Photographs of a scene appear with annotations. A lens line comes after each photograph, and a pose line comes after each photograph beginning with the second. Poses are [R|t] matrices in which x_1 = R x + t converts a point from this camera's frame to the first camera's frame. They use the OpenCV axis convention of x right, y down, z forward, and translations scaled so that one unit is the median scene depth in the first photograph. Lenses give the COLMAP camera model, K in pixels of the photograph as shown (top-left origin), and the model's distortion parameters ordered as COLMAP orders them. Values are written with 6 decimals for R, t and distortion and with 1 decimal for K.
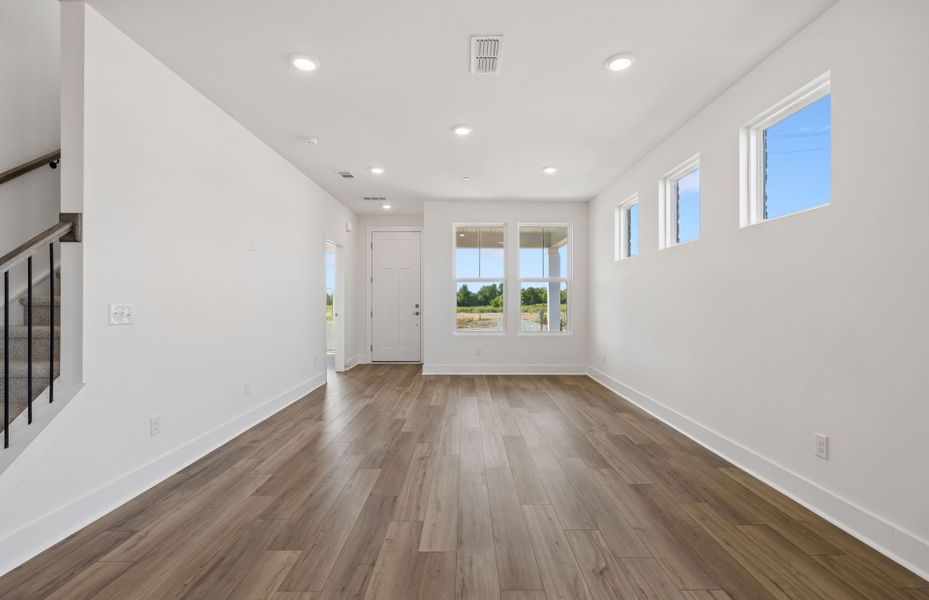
lens RADIAL K [[408.4, 0, 461.5], [0, 408.4, 299.4], [0, 0, 1]] dist [-0.003607, -0.000290]
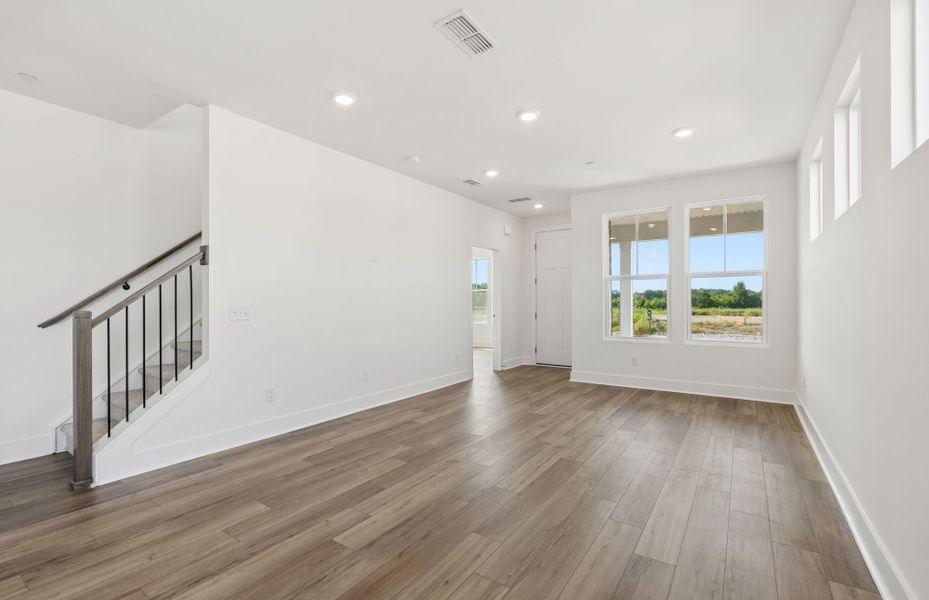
lens RADIAL K [[408.4, 0, 465.8], [0, 408.4, 303.9], [0, 0, 1]] dist [-0.003607, -0.000290]
pose [[0.831278, -0.001569, -0.555854, 0.379204], [0.006093, 0.999962, 0.006288, 0.000052], [0.555823, -0.008614, 0.831256, 0.154432]]
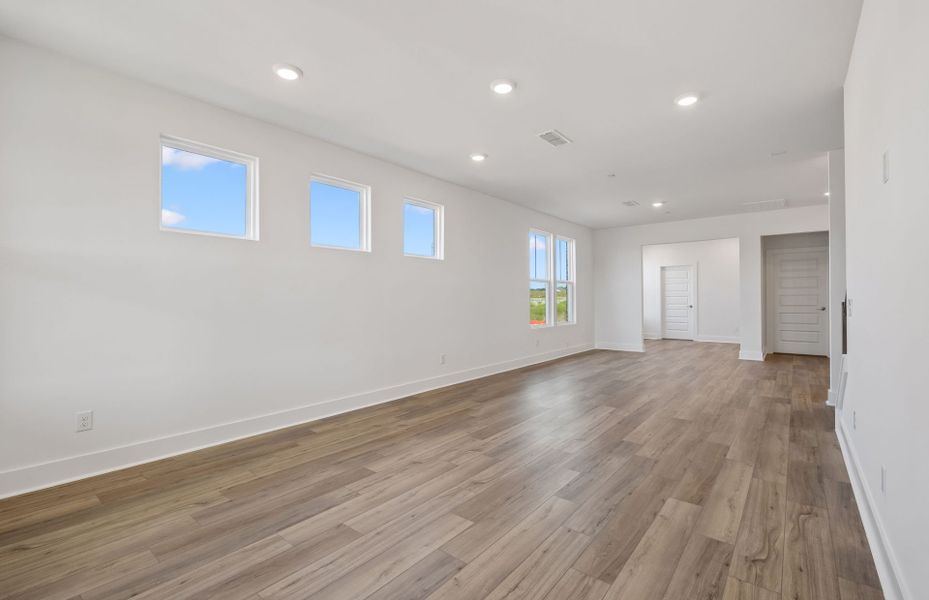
lens RADIAL K [[408.4, 0, 464.5], [0, 408.4, 296.0], [0, 0, 1]] dist [-0.003607, -0.000290]
pose [[-0.779388, 0.007822, 0.626492, -0.428406], [0.001031, 0.999937, -0.011202, 0.007858], [-0.626540, -0.008085, -0.779347, 1.622818]]
